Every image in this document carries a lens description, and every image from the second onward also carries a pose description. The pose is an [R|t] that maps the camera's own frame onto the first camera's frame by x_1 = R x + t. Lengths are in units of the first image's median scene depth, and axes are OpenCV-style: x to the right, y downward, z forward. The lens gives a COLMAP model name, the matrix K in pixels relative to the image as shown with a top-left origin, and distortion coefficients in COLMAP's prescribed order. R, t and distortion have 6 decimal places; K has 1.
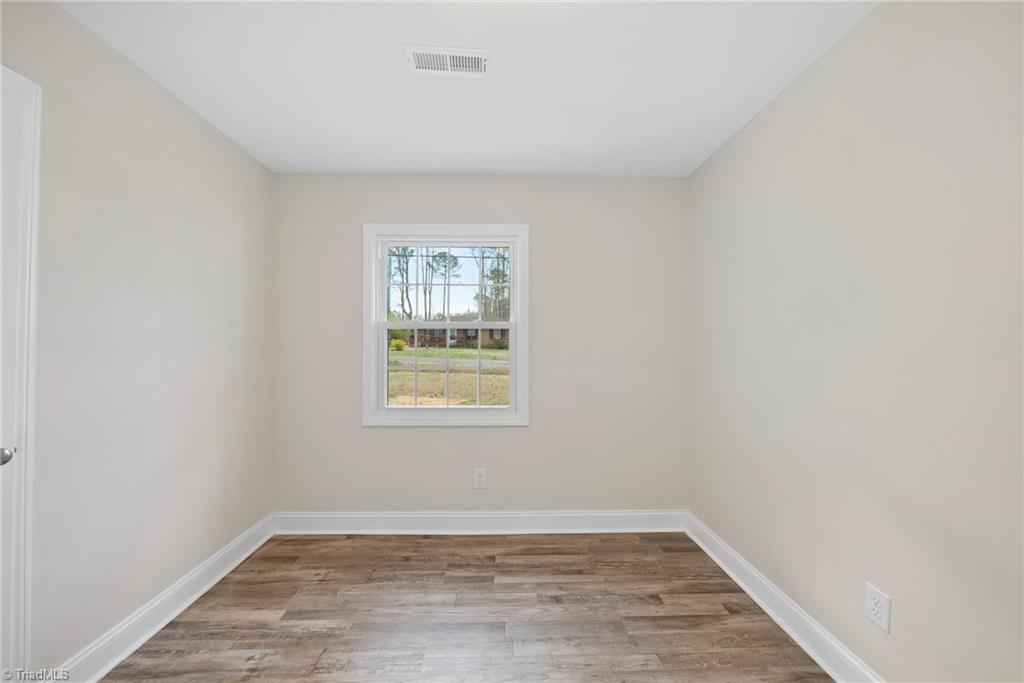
lens RADIAL K [[351.8, 0, 510.5], [0, 351.8, 342.6], [0, 0, 1]] dist [-0.009054, 0.000528]
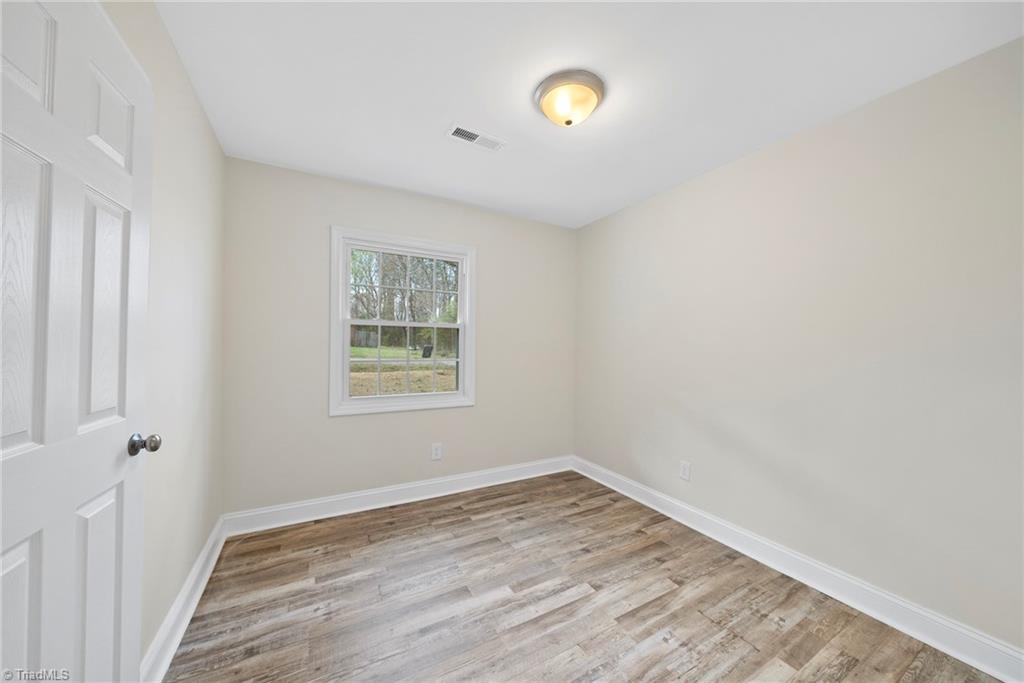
lens RADIAL K [[351.8, 0, 510.5], [0, 351.8, 342.6], [0, 0, 1]] dist [-0.009054, 0.000528]
pose [[0.887630, 0.012082, 0.460398, -0.528191], [-0.017558, 0.999817, 0.007614, -0.002438], [-0.460222, -0.014842, 0.887680, -0.234268]]
